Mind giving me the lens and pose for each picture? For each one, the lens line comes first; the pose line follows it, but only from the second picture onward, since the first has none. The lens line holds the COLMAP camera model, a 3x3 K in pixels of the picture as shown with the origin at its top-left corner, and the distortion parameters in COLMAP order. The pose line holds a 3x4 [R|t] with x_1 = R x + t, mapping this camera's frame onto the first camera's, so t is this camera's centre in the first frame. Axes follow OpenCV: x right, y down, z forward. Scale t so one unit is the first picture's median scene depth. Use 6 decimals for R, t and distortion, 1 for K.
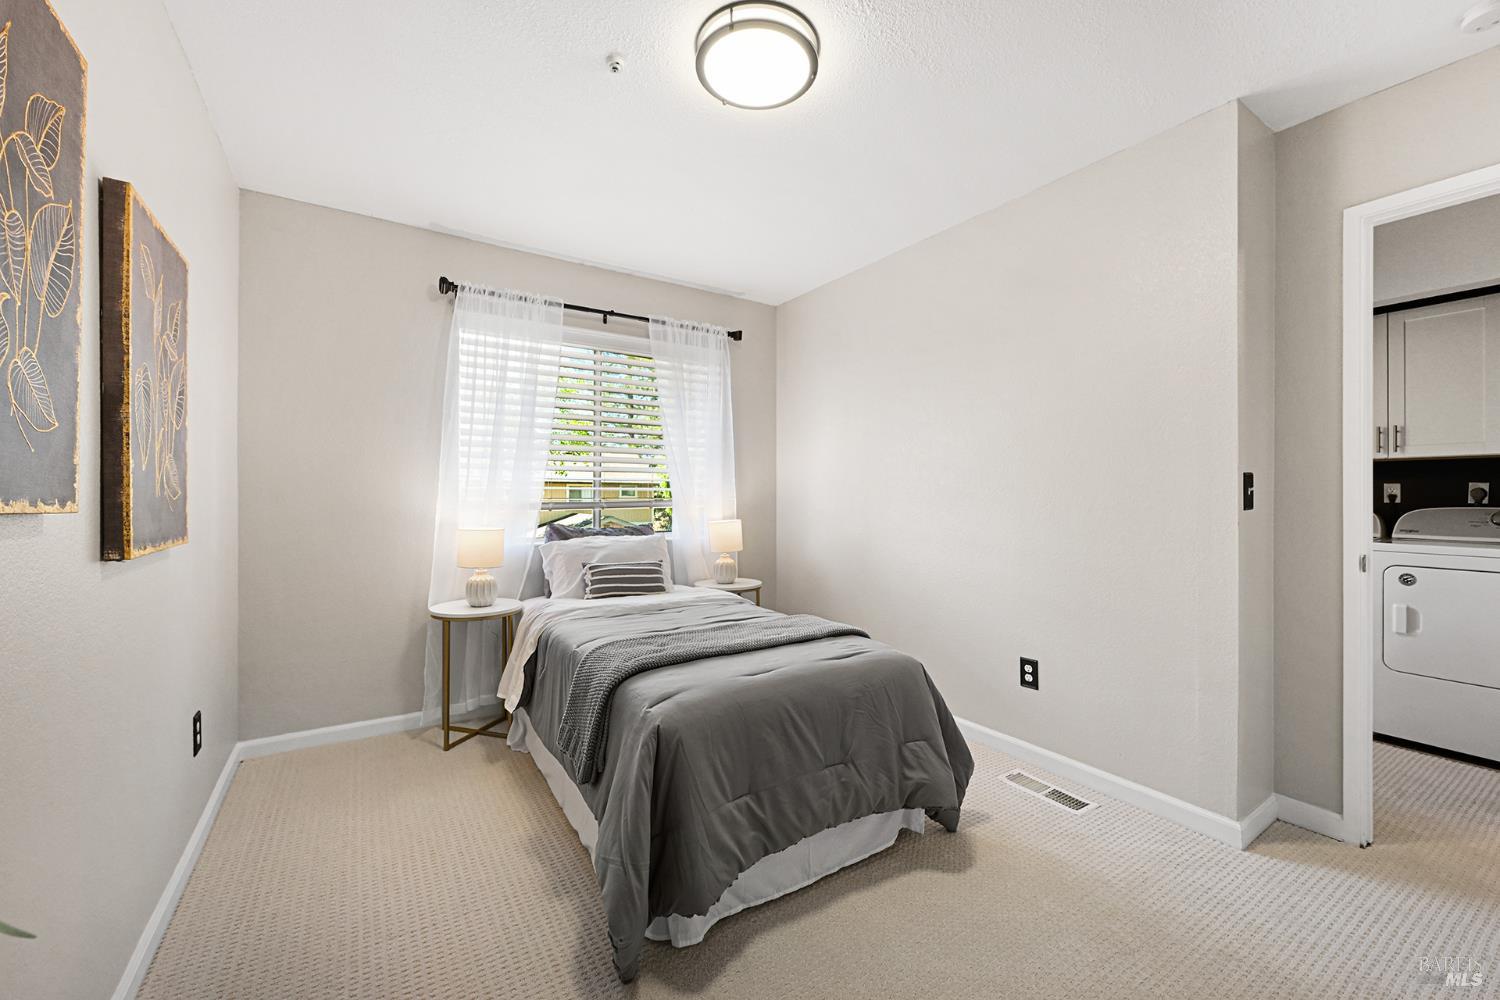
lens RADIAL K [[597.4, 0, 780.3], [0, 597.4, 497.7], [0, 0, 1]] dist [0.002021, -0.000839]
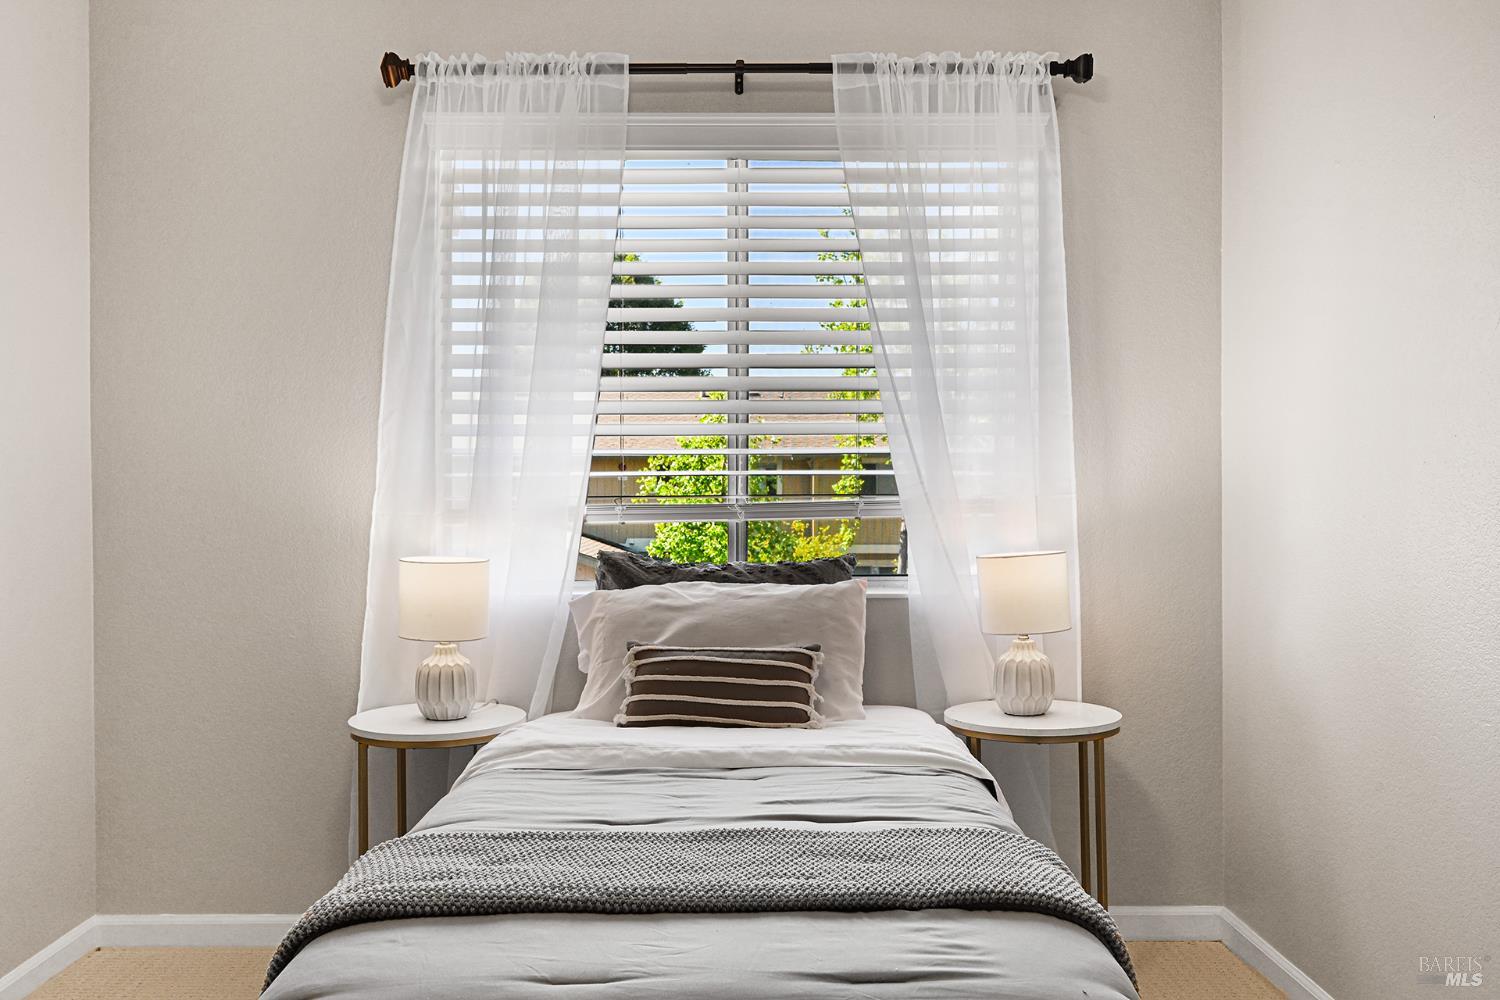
lens RADIAL K [[1338.8, 0, 791.2], [0, 1338.8, 505.3], [0, 0, 1]] dist [-0.008312, -0.020288]
pose [[0.840108, 0.001798, -0.542416, 0.271485], [0.004811, 0.999930, 0.010765, -0.002371], [0.542398, -0.011653, 0.840041, 0.203658]]
